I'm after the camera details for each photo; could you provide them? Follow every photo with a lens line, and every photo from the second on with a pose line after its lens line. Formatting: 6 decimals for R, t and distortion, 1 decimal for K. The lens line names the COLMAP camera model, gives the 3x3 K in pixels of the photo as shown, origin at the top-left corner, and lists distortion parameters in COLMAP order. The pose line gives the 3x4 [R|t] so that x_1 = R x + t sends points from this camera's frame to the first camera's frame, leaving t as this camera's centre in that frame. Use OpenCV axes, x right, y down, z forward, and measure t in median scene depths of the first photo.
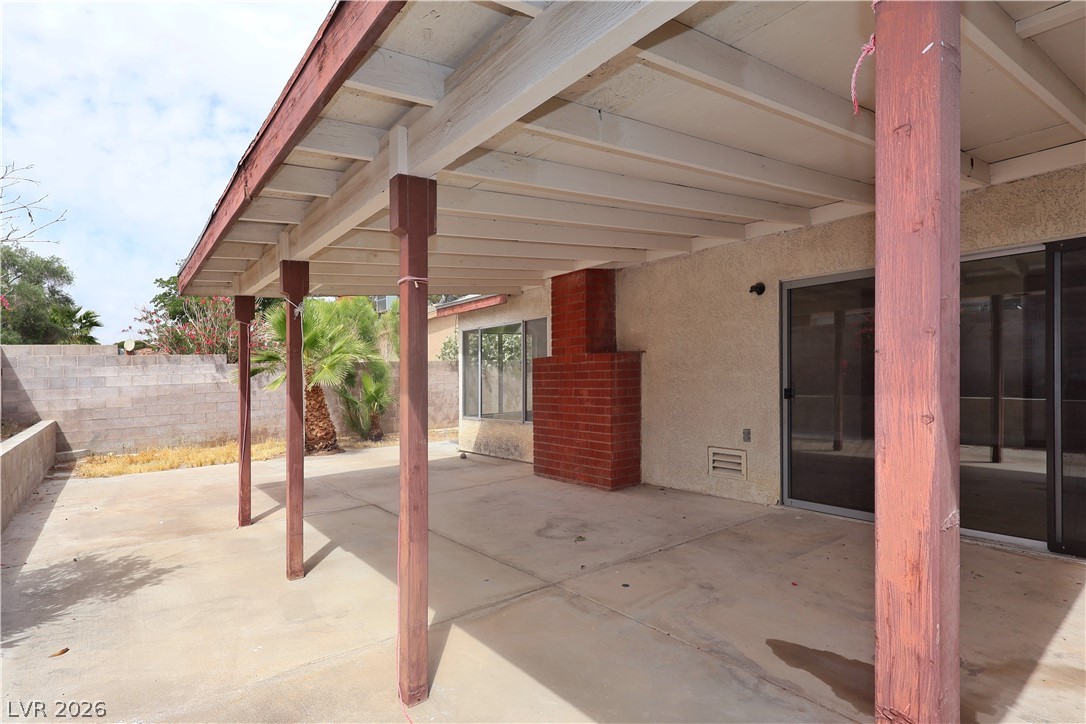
lens RADIAL K [[559.4, 0, 542.9], [0, 559.4, 366.2], [0, 0, 1]] dist [0.006621, -0.001271]
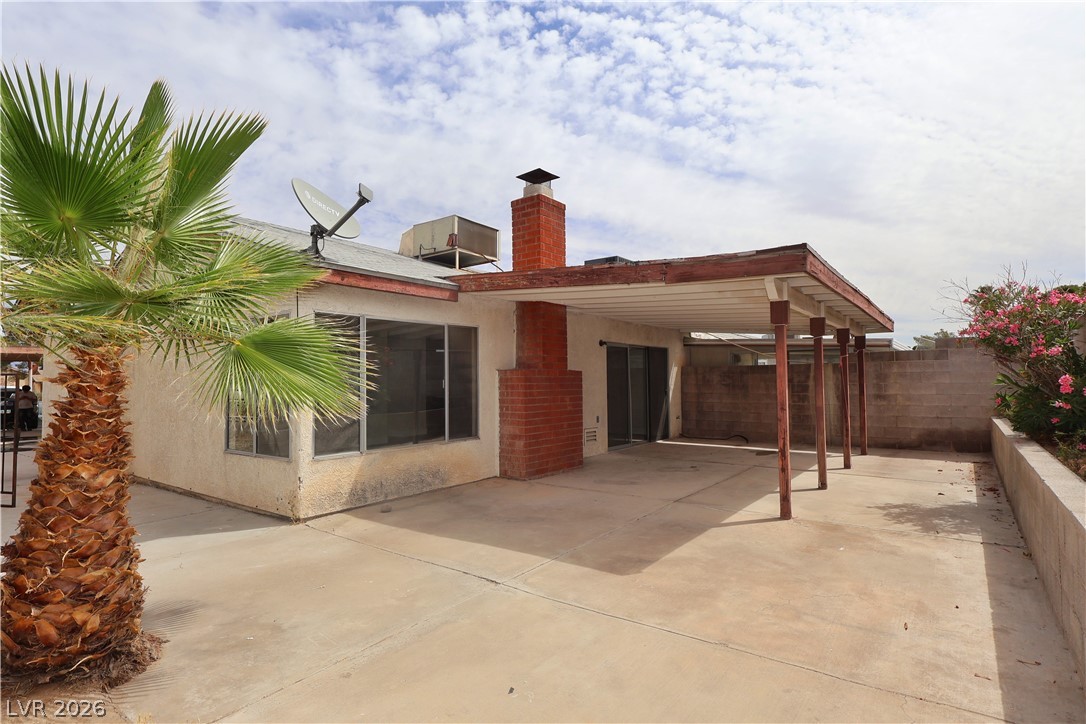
lens RADIAL K [[559.4, 0, 543.0], [0, 559.4, 365.5], [0, 0, 1]] dist [0.006621, -0.001271]
pose [[-0.276562, 0.061878, 0.959002, -1.113034], [0.003572, 0.997984, -0.063363, 0.048285], [-0.960990, -0.014098, -0.276225, 1.348935]]
